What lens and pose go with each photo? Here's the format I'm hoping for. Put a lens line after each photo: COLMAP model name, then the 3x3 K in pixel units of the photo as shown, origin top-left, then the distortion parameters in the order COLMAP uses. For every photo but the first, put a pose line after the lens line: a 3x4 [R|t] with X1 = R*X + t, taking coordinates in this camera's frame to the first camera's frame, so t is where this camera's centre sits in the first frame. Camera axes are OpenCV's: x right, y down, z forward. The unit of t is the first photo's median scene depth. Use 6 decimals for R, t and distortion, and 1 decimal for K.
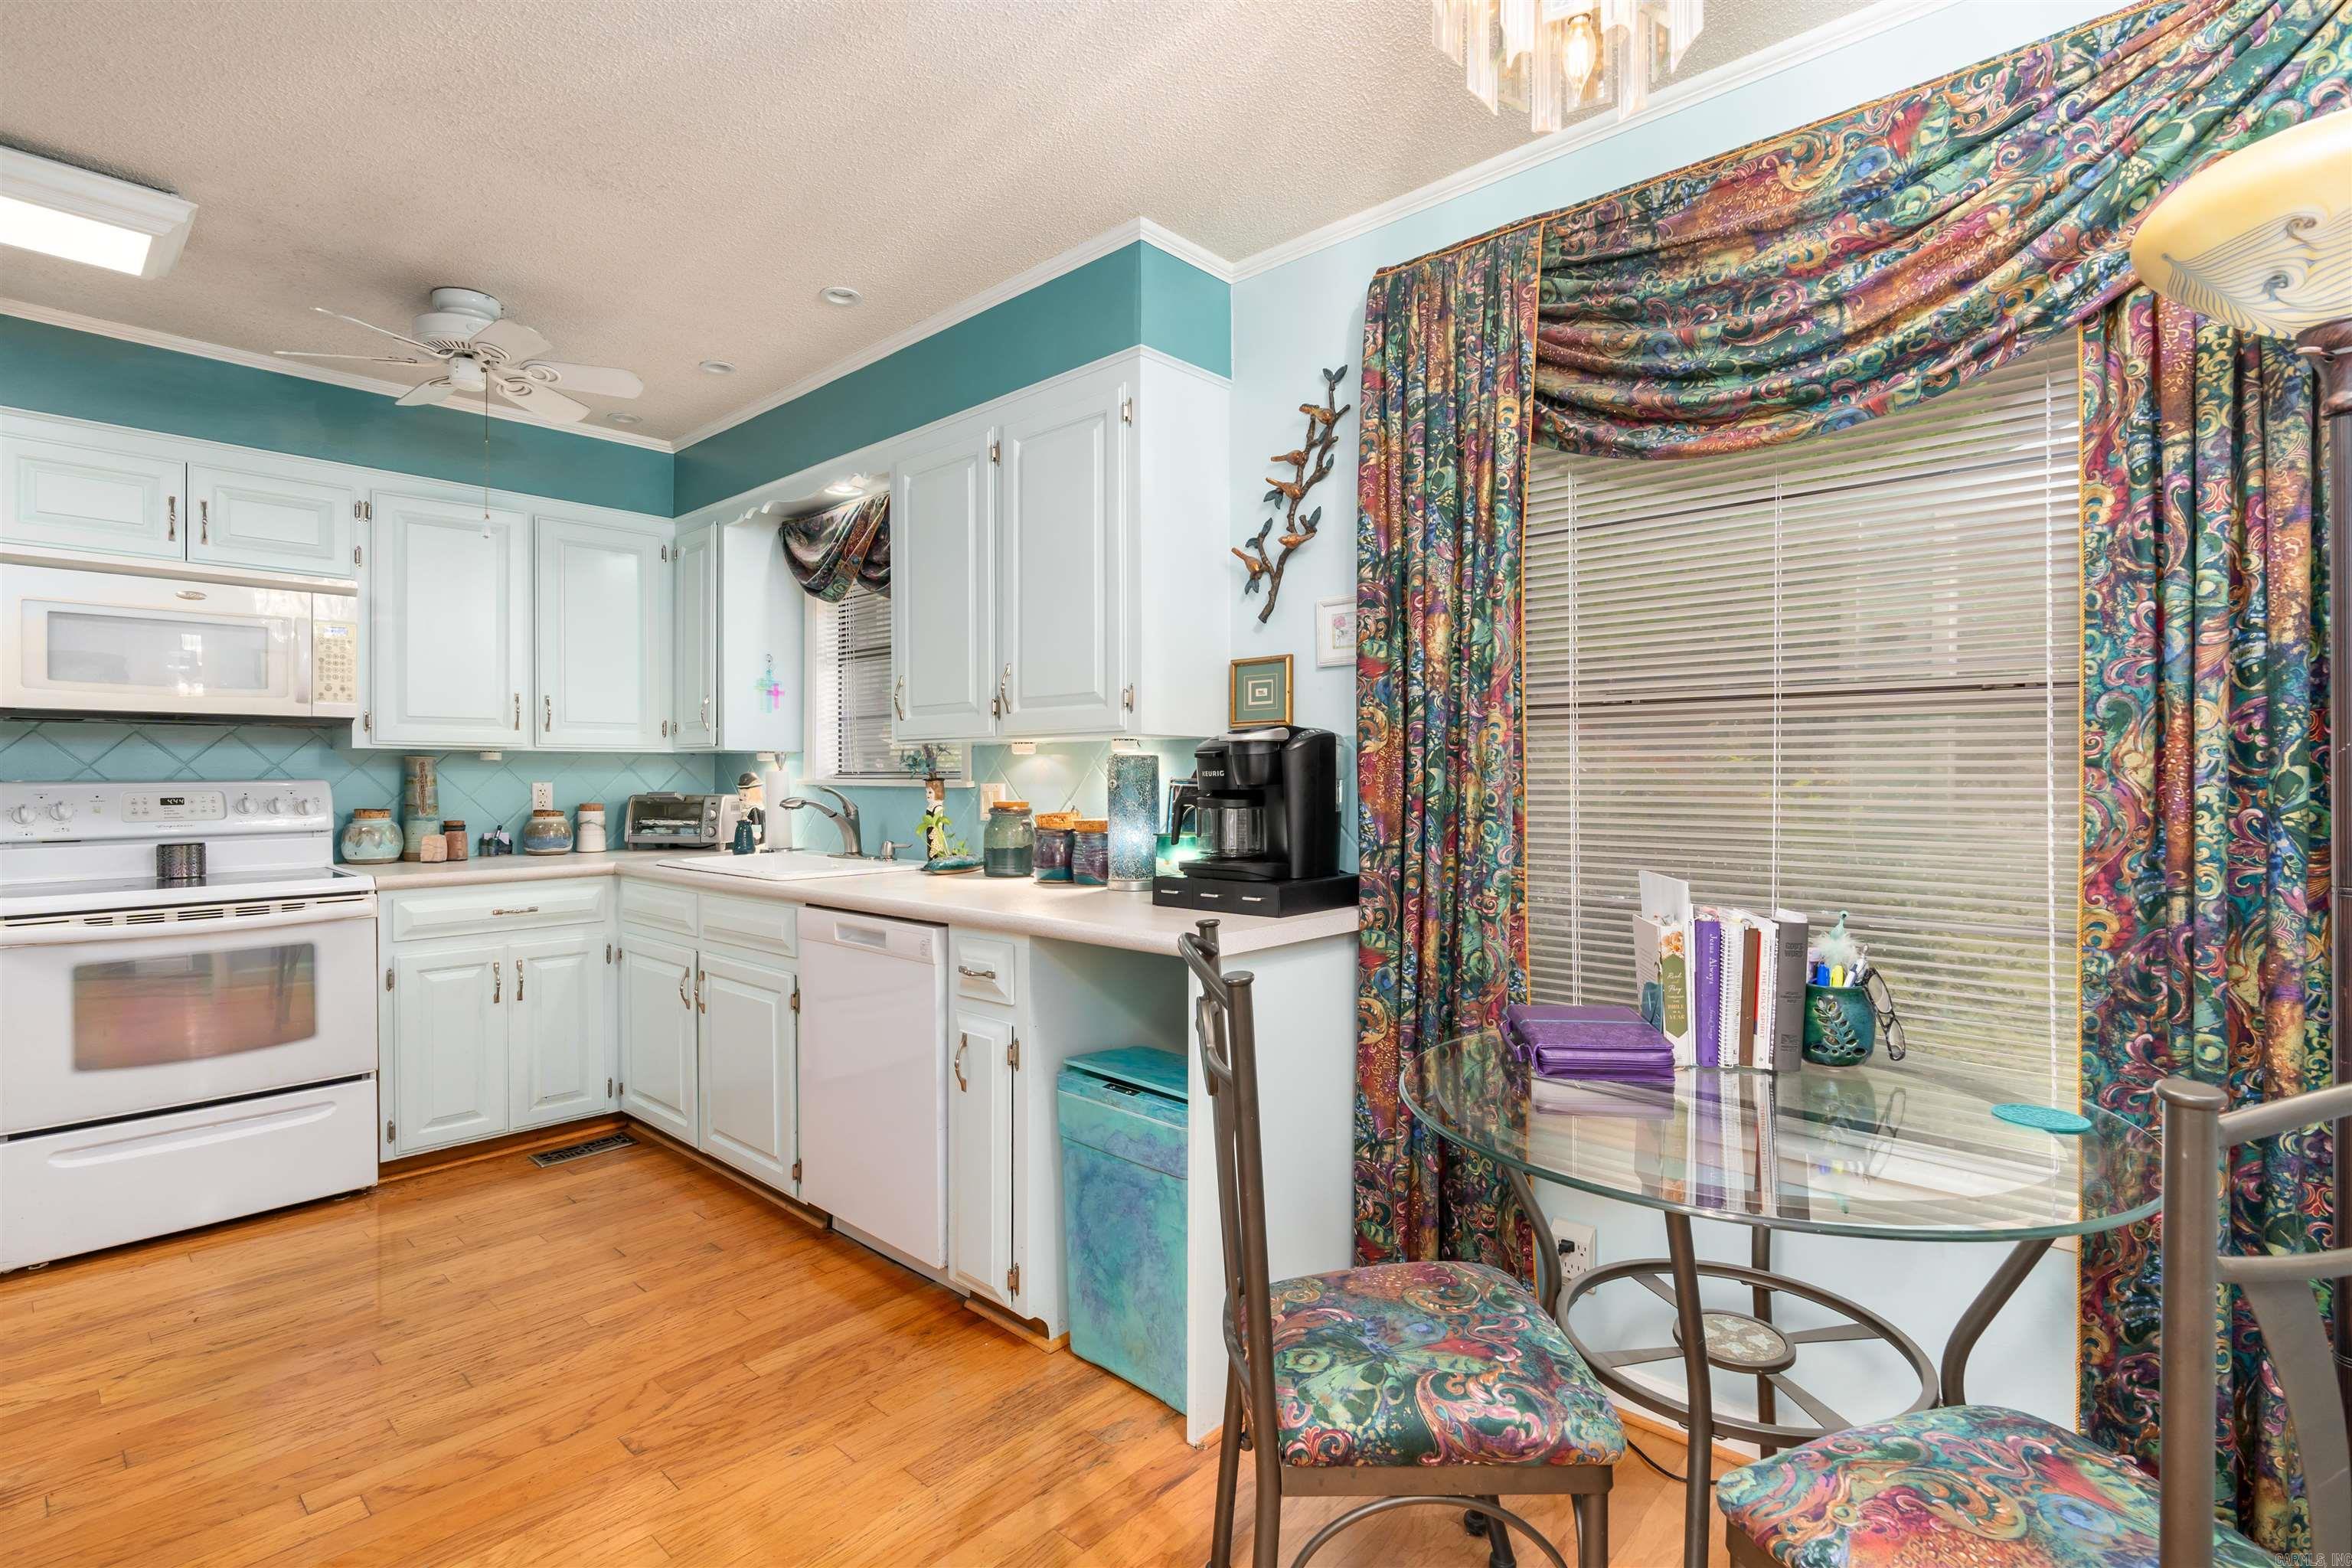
lens RADIAL K [[1084.1, 0, 1173.7], [0, 1084.1, 777.7], [0, 0, 1]] dist [-0.007880, 0.001462]
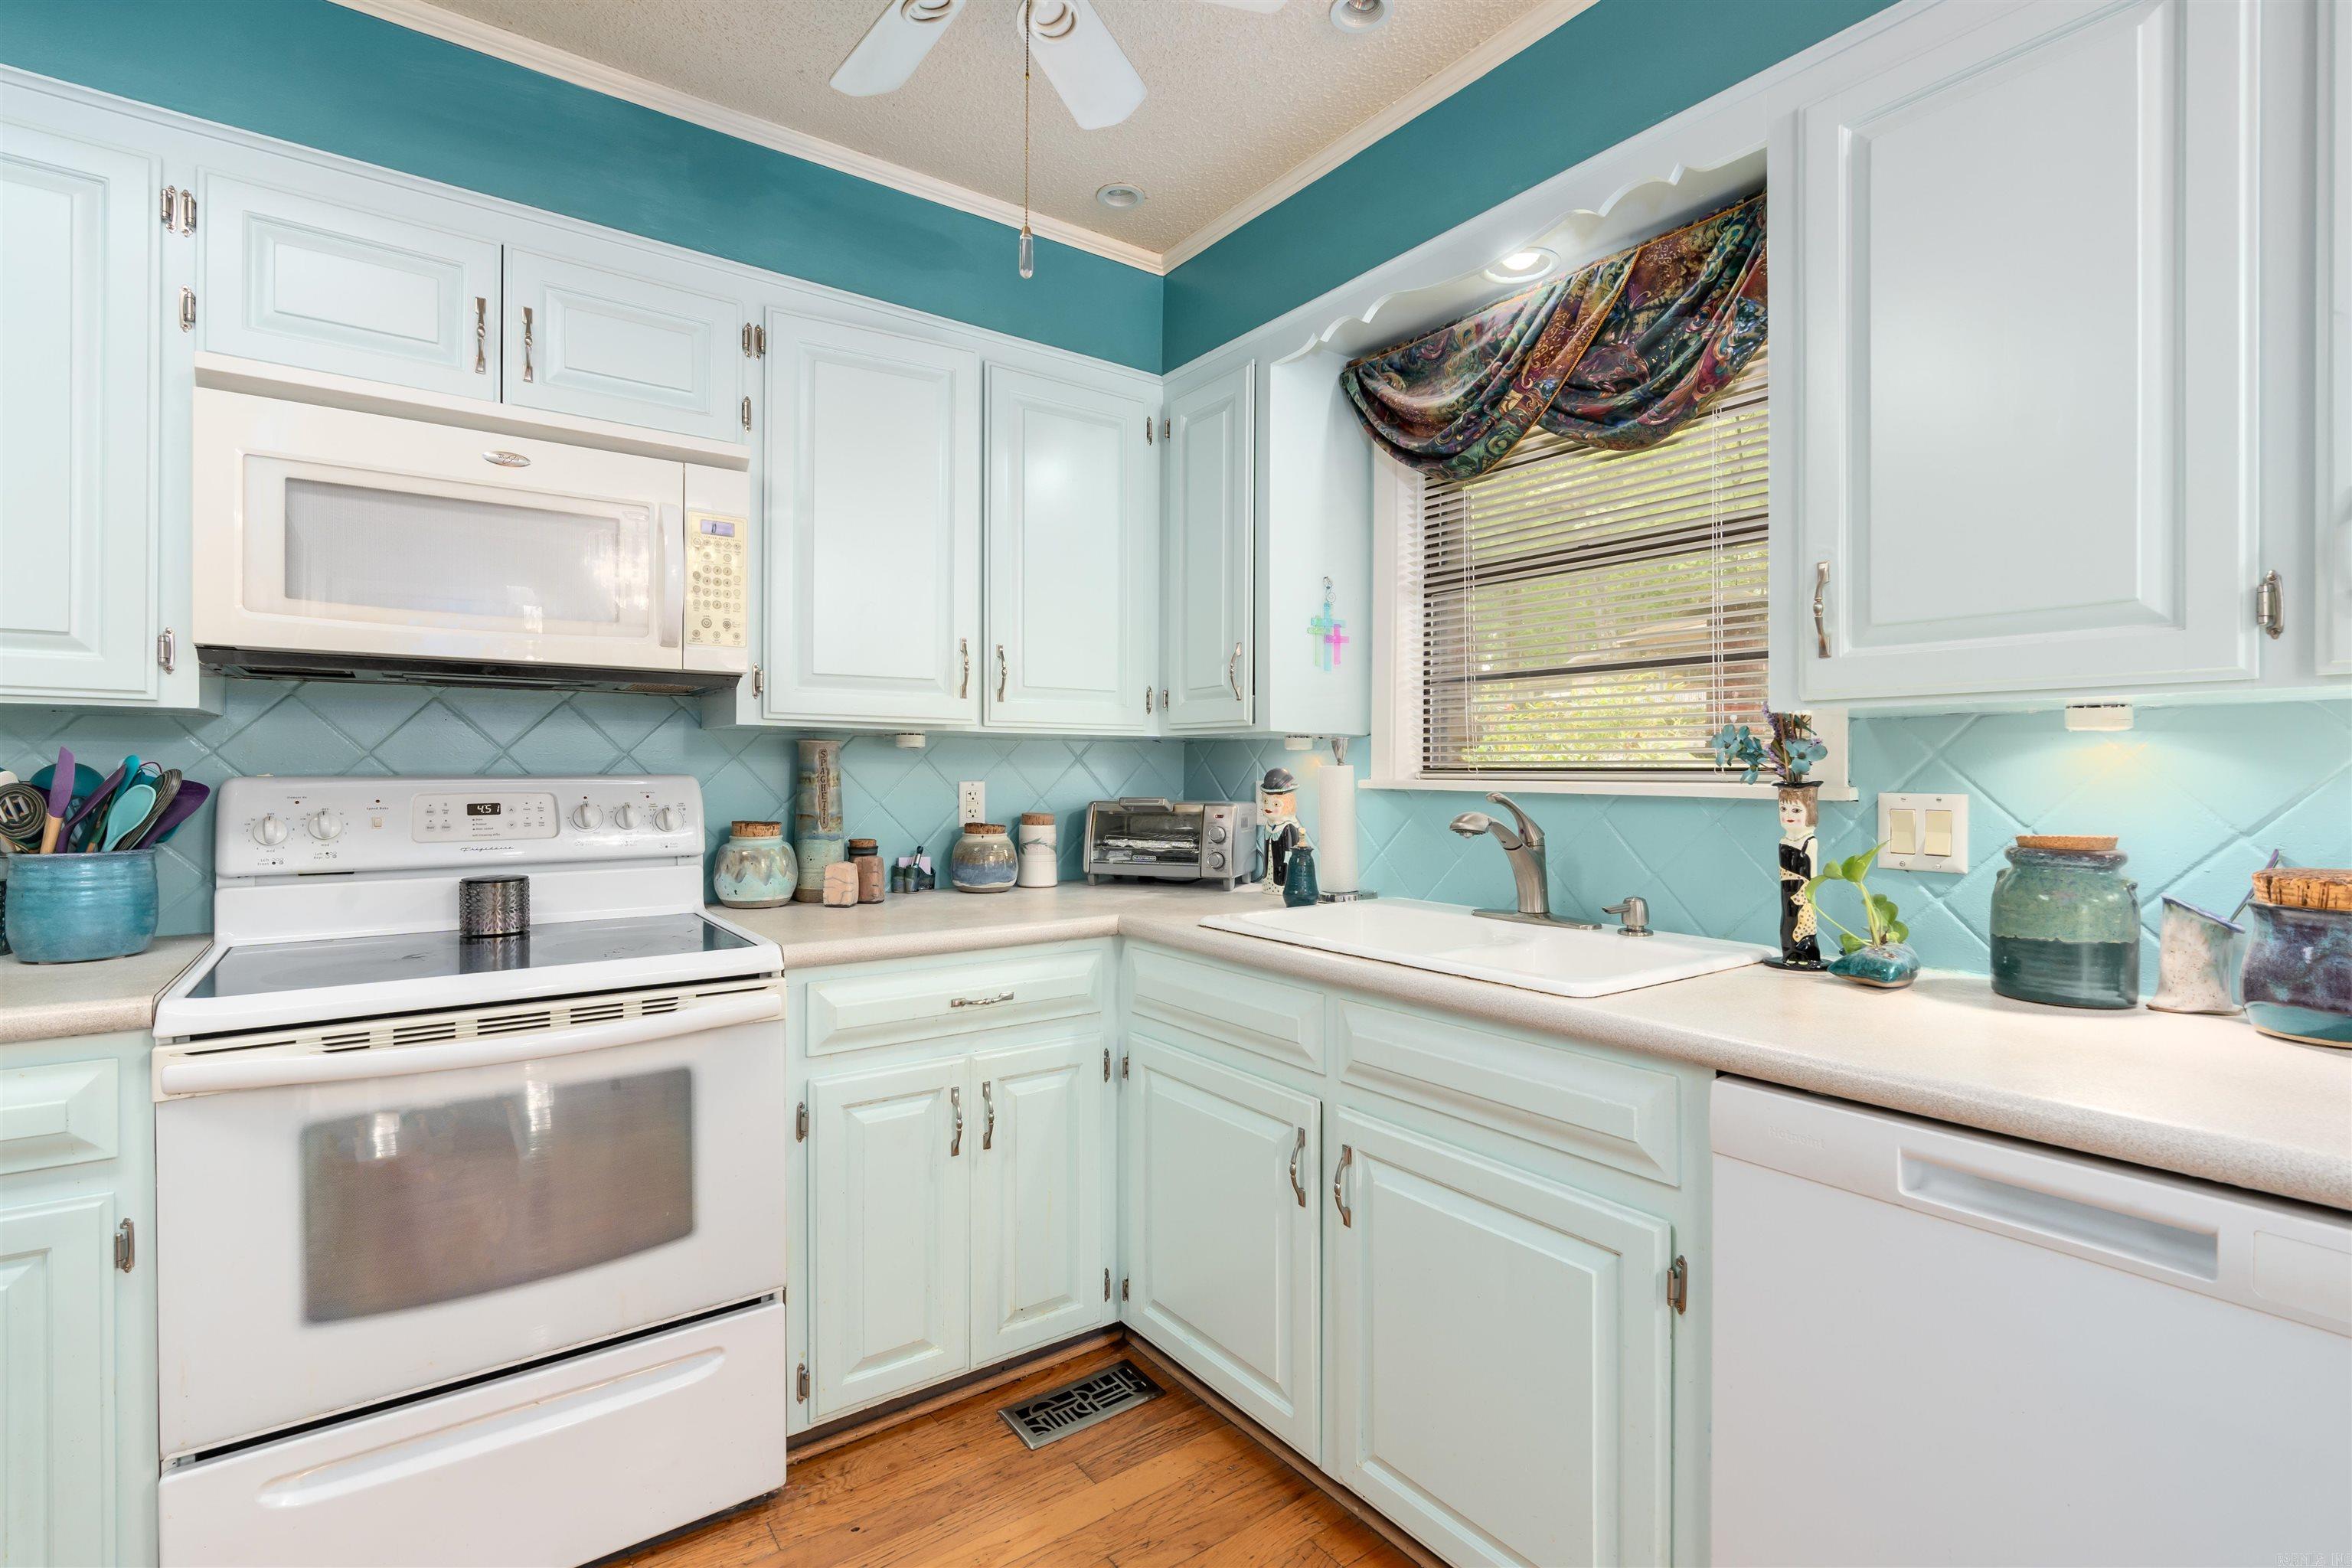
lens RADIAL K [[1084.1, 0, 1181.0], [0, 1084.1, 779.8], [0, 0, 1]] dist [-0.007880, 0.001462]
pose [[0.979651, 0.007950, -0.200551, -0.374622], [-0.007212, 0.999964, 0.004407, -0.000490], [0.200579, -0.002871, 0.979673, 0.429747]]
